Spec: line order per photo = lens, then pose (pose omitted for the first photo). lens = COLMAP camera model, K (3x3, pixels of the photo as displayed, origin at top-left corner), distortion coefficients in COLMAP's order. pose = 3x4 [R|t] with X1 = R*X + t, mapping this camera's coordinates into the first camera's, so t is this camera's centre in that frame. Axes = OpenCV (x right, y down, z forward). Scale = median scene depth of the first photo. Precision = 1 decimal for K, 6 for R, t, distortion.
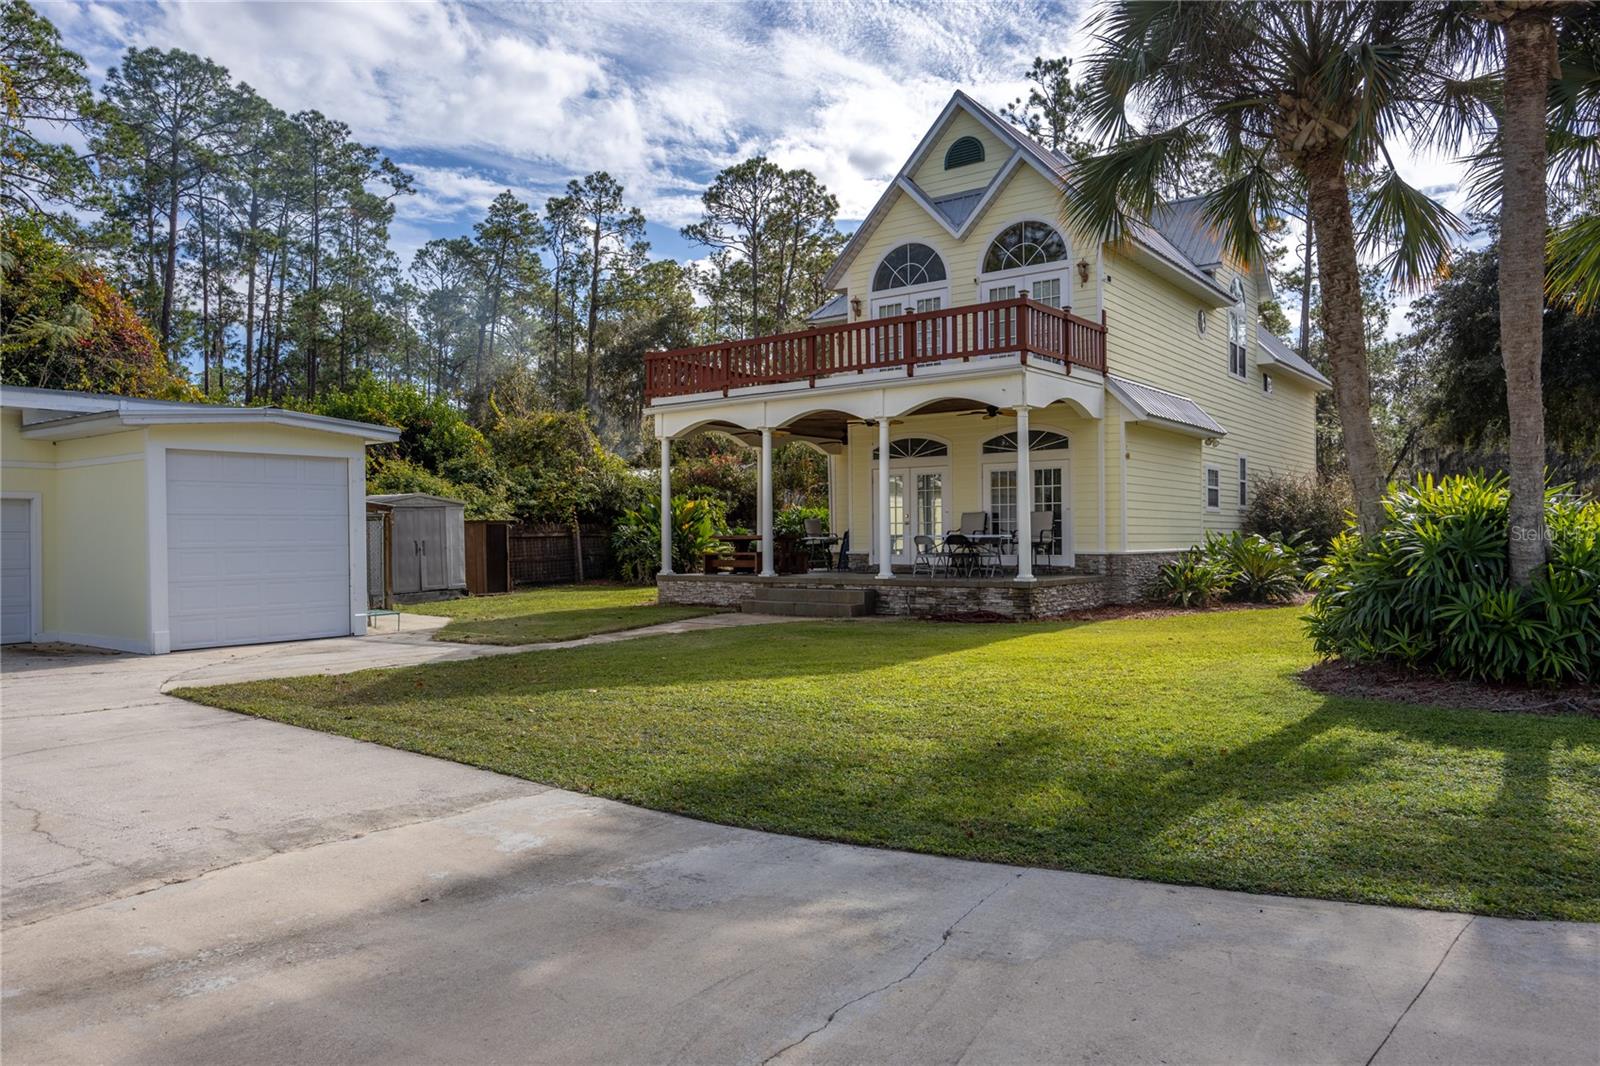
lens RADIAL K [[1097.5, 0, 807.5], [0, 1097.5, 537.8], [0, 0, 1]] dist [0.001126, -0.000623]
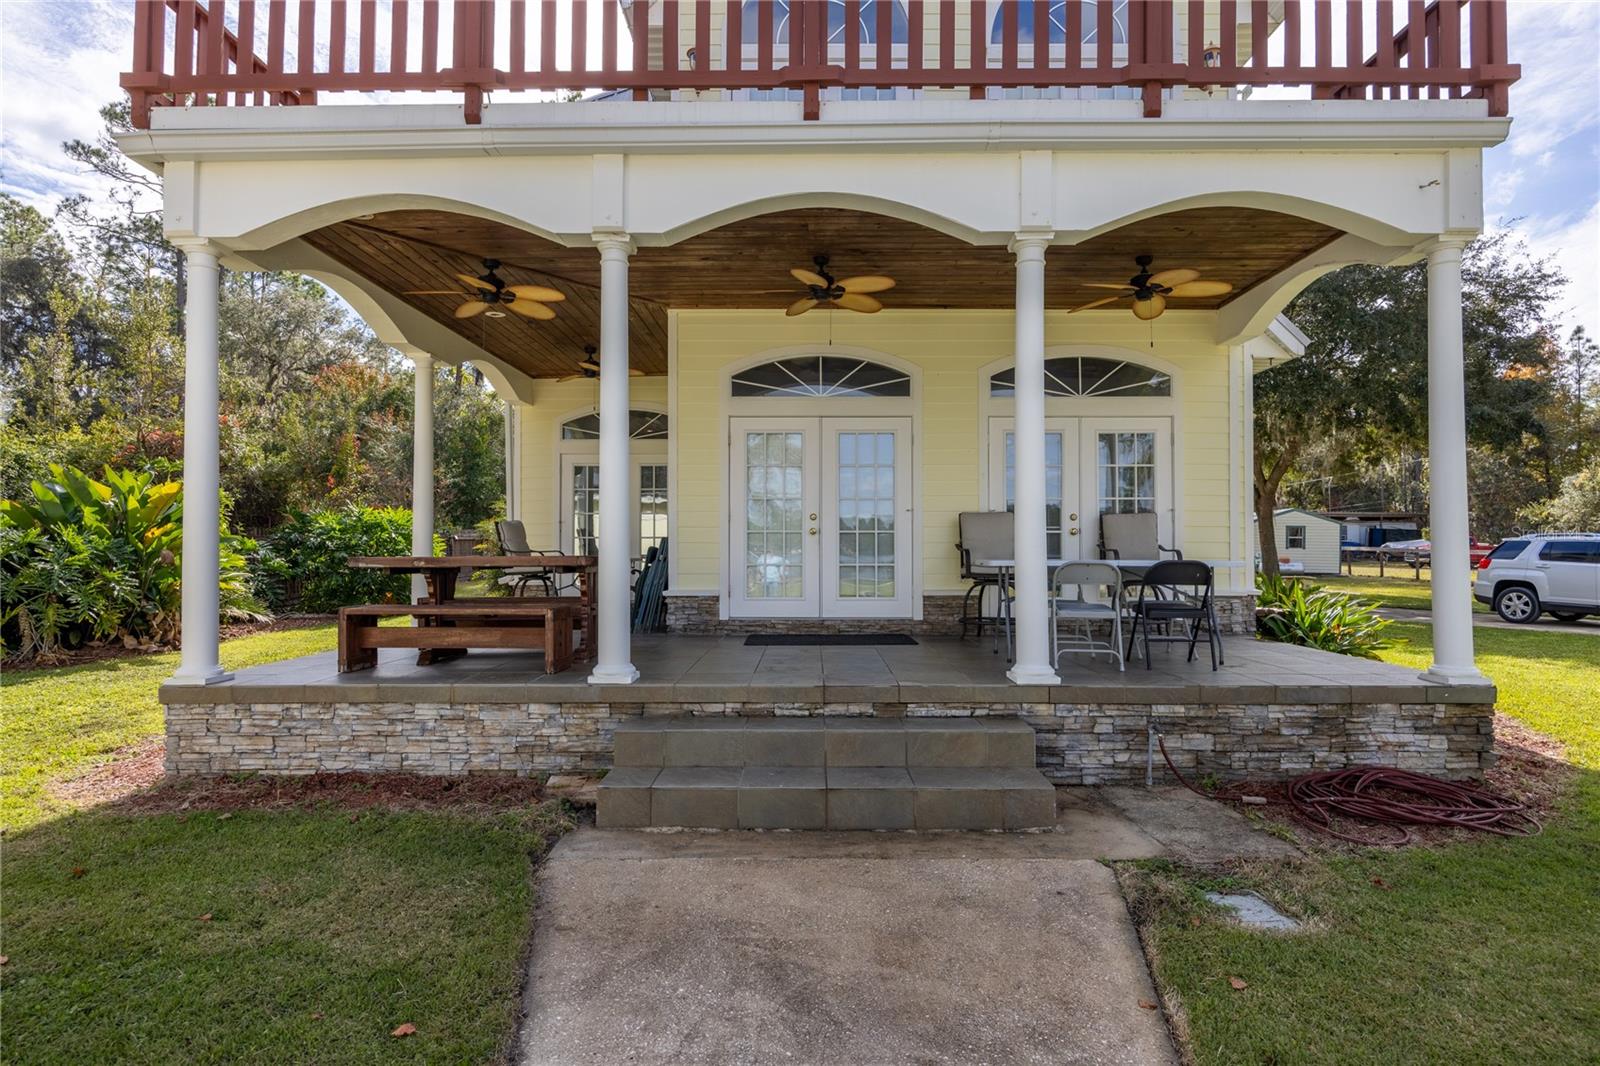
lens RADIAL K [[843.8, 0, 795.7], [0, 843.8, 538.2], [0, 0, 1]] dist [0.004307, 0.000423]
pose [[0.805508, 0.015306, 0.592387, -0.209315], [-0.007221, 0.999846, -0.016016, -0.006274], [-0.592541, 0.008623, 0.805494, 1.101119]]
